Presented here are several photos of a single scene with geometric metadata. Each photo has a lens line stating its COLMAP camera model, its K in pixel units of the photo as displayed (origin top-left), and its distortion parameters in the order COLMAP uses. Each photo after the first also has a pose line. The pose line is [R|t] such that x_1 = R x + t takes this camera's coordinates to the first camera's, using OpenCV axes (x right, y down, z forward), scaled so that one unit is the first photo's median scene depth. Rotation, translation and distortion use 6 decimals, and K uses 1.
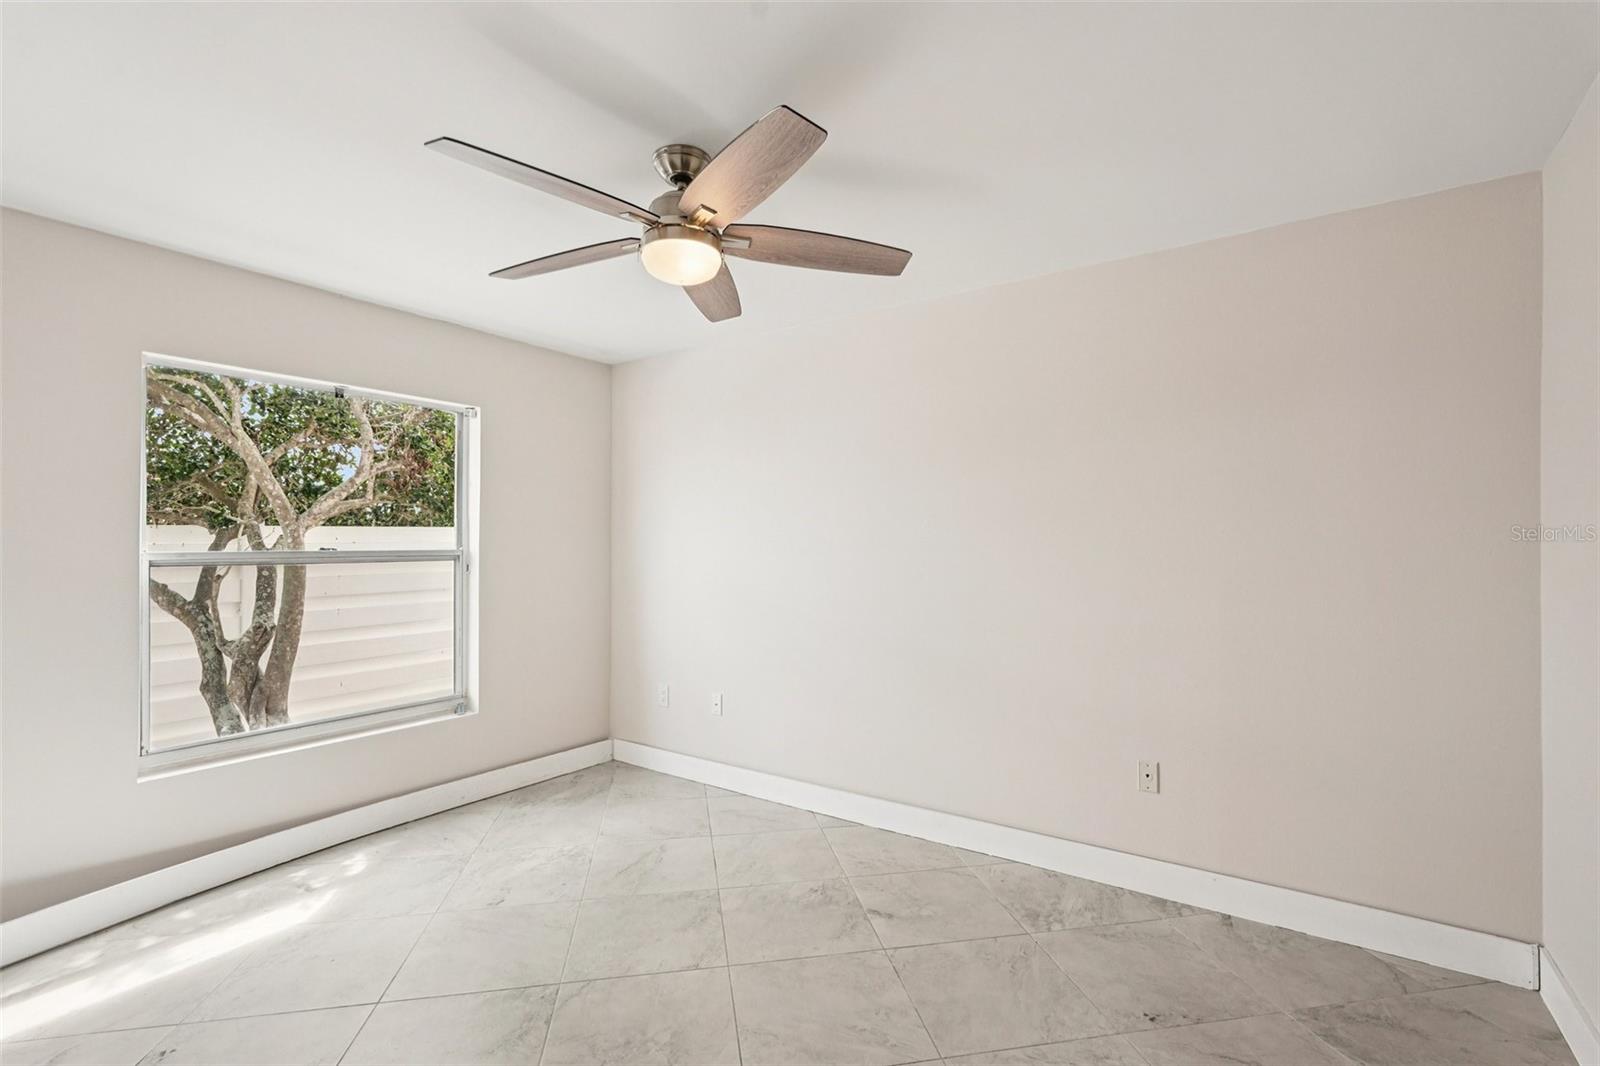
lens RADIAL K [[709.2, 0, 802.7], [0, 709.2, 541.4], [0, 0, 1]] dist [-0.020064, 0.011369]
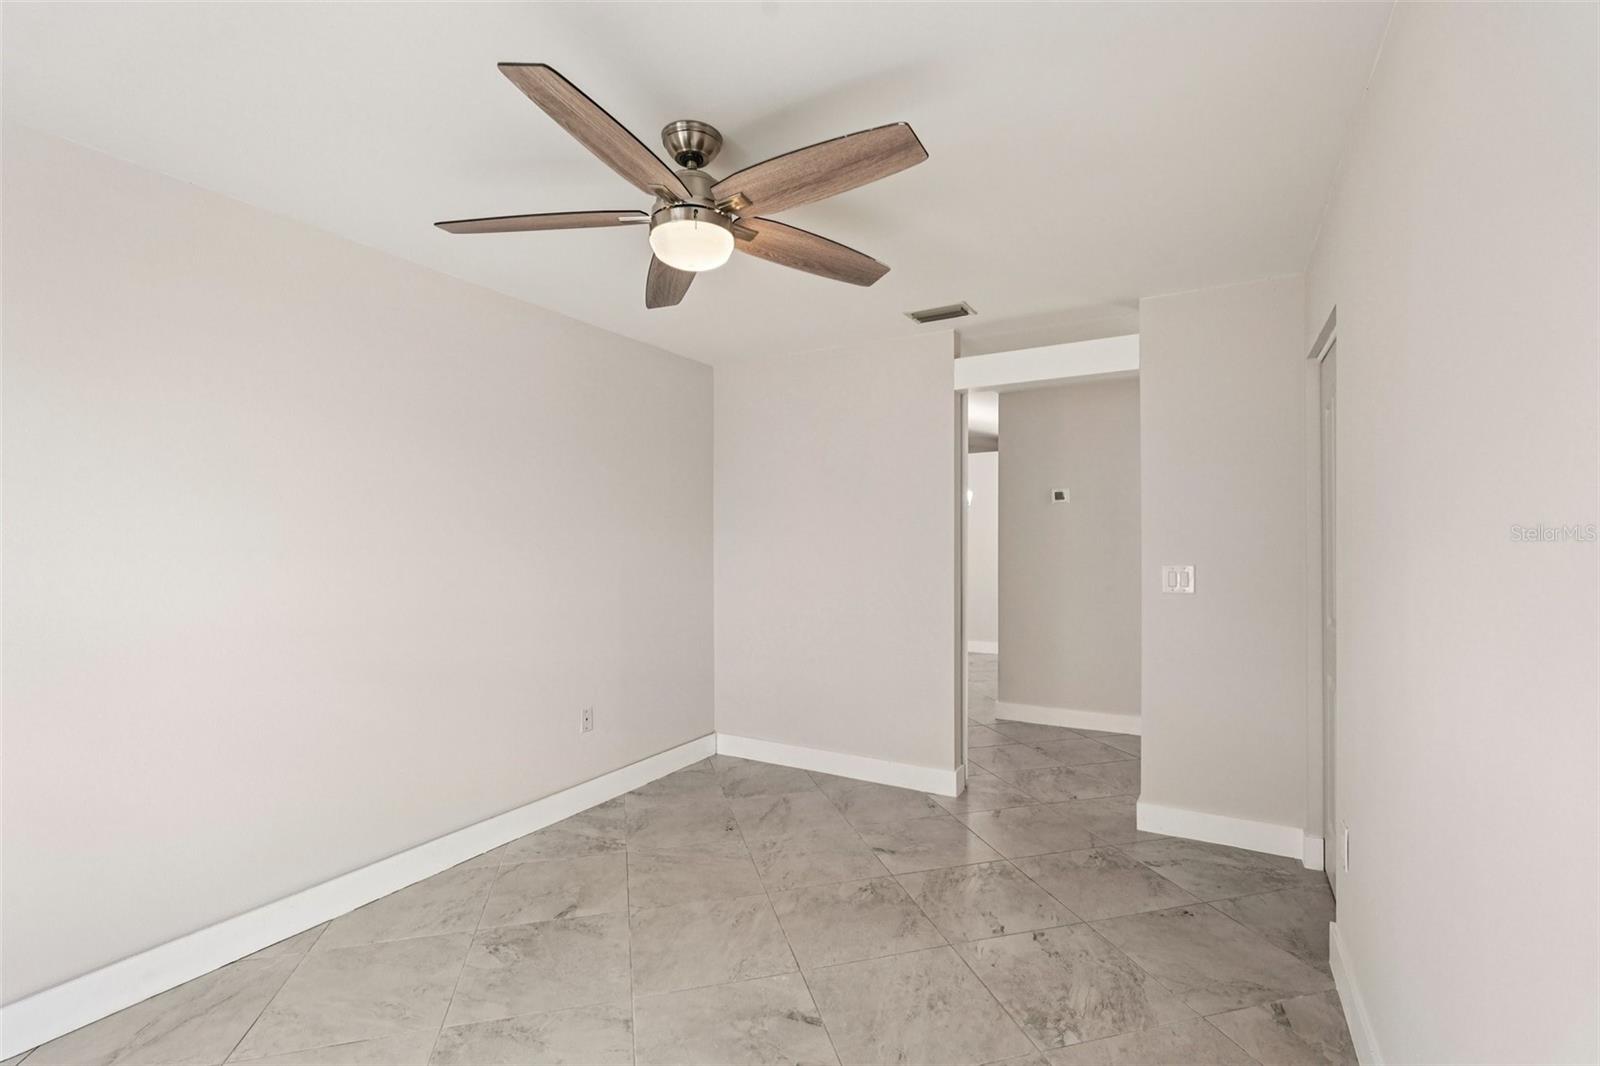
lens RADIAL K [[709.2, 0, 802.7], [0, 709.2, 541.4], [0, 0, 1]] dist [-0.020064, 0.011369]
pose [[-0.081265, 0.005396, 0.996678, -0.743270], [-0.005331, 0.999969, -0.005849, 0.004050], [-0.996678, -0.005789, -0.081234, 0.606299]]
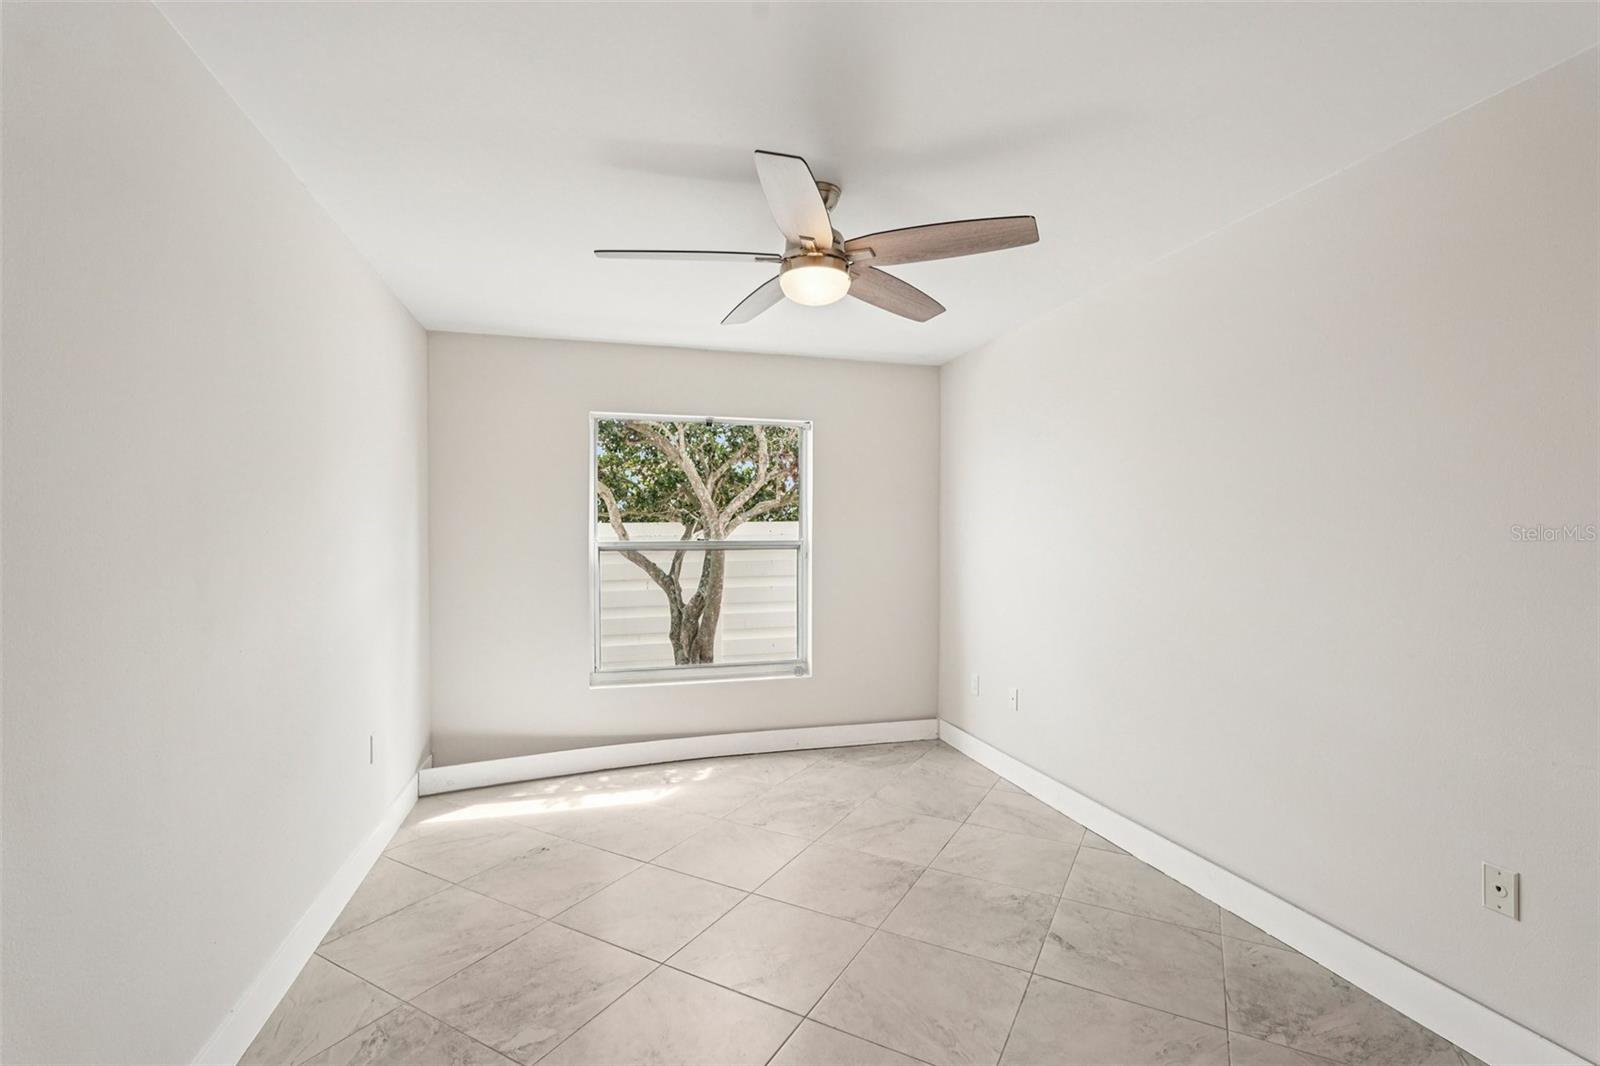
lens RADIAL K [[709.2, 0, 802.7], [0, 709.2, 541.4], [0, 0, 1]] dist [-0.020064, 0.011369]
pose [[0.774563, 0.005091, -0.632477, 0.342501], [0.003704, 0.999914, 0.012585, -0.002125], [0.632486, -0.012091, 0.774477, 0.071963]]
